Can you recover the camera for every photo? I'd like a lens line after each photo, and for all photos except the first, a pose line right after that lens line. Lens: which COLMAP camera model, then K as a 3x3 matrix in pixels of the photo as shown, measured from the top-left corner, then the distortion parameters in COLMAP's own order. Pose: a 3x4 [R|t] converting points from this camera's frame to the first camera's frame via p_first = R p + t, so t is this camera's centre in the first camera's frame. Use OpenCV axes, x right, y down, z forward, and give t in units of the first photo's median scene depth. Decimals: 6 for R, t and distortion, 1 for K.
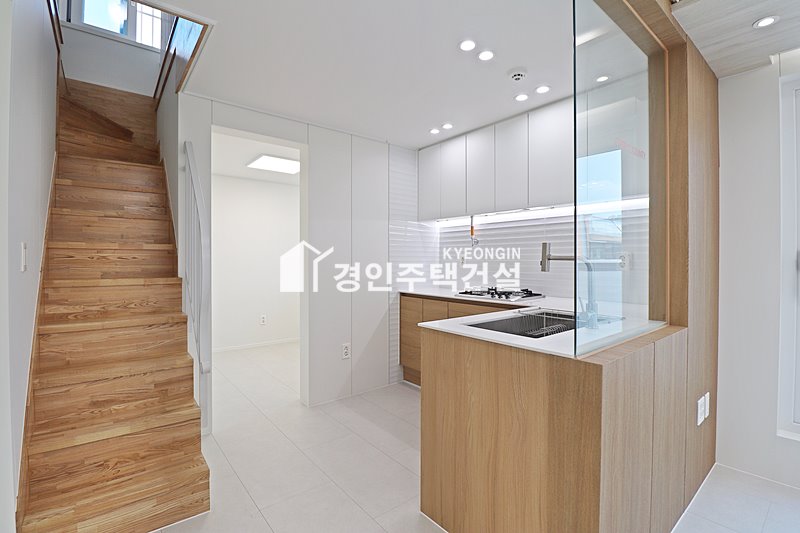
lens RADIAL K [[366.9, 0, 402.9], [0, 366.9, 262.6], [0, 0, 1]] dist [-0.002028, -0.012346]
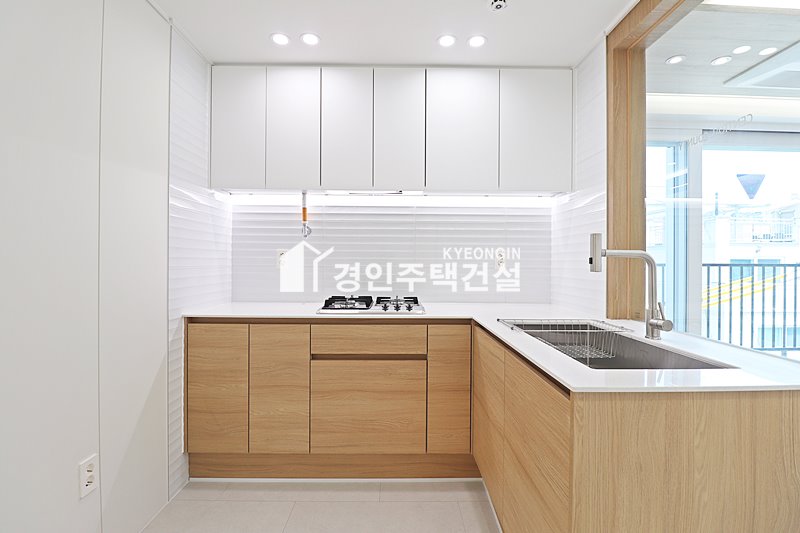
lens RADIAL K [[370.6, 0, 404.1], [0, 370.6, 262.6], [0, 0, 1]] dist [-0.000420, -0.013302]
pose [[0.624978, 0.001944, 0.780640, -0.389638], [-0.001237, 0.999998, -0.001500, 0.005533], [-0.780641, -0.000028, 0.624979, 0.723482]]
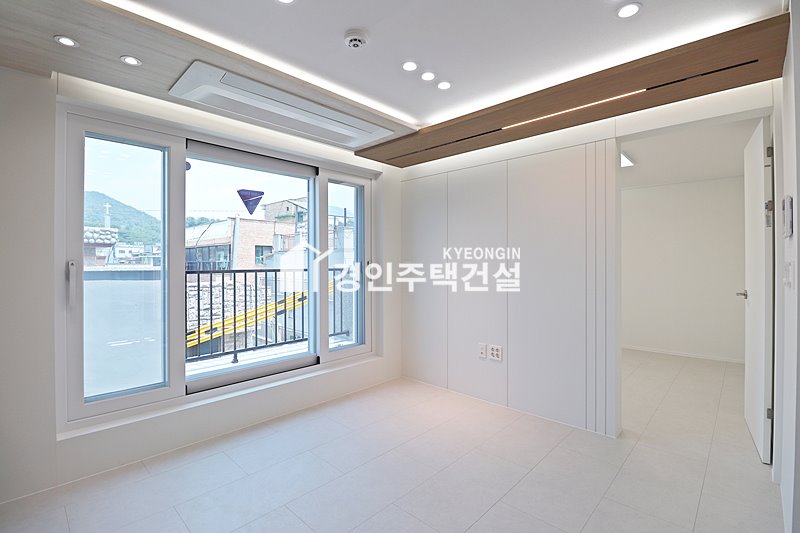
lens RADIAL K [[366.9, 0, 402.9], [0, 366.9, 262.6], [0, 0, 1]] dist [-0.002028, -0.012346]
pose [[-0.121084, 0.000262, 0.992642, -0.101162], [0.002349, 0.999997, 0.000023, -0.027124], [-0.992639, 0.002334, -0.121085, 0.131167]]
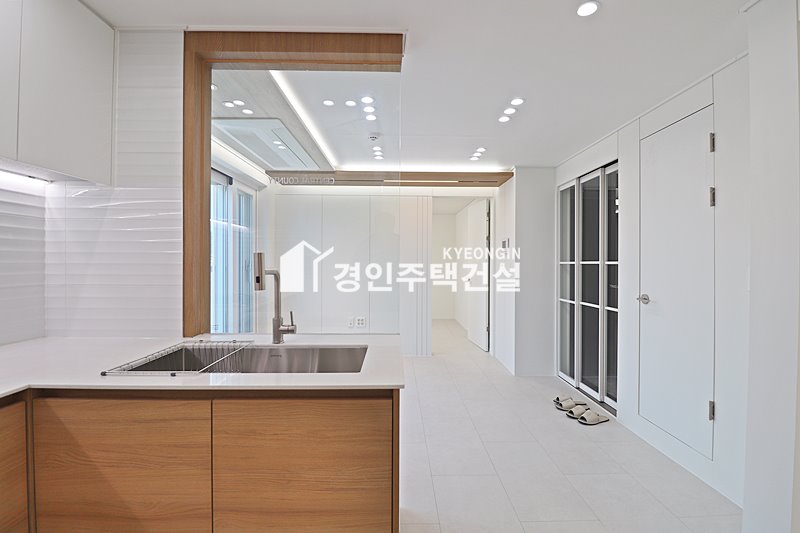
lens RADIAL K [[372.3, 0, 402.3], [0, 372.3, 264.5], [0, 0, 1]] dist [-0.000947, -0.012485]
pose [[-0.781206, -0.007674, 0.624226, -0.285180], [-0.002182, 0.999952, 0.009563, -0.033190], [-0.624269, 0.006109, -0.781186, 1.233893]]
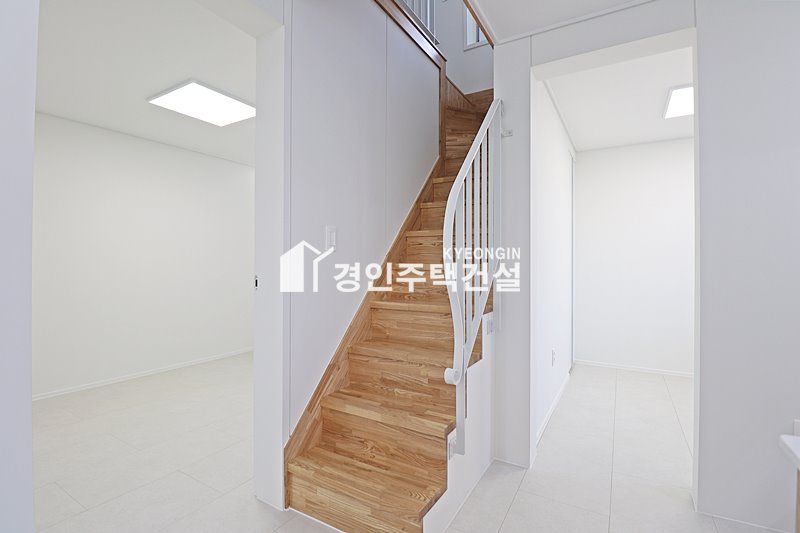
lens RADIAL K [[370.6, 0, 404.1], [0, 370.6, 262.6], [0, 0, 1]] dist [-0.000420, -0.013302]
pose [[0.343079, -0.002891, -0.939302, 0.140324], [-0.005872, 0.999969, -0.005222, 0.049381], [0.939288, 0.007307, 0.343052, 0.588623]]
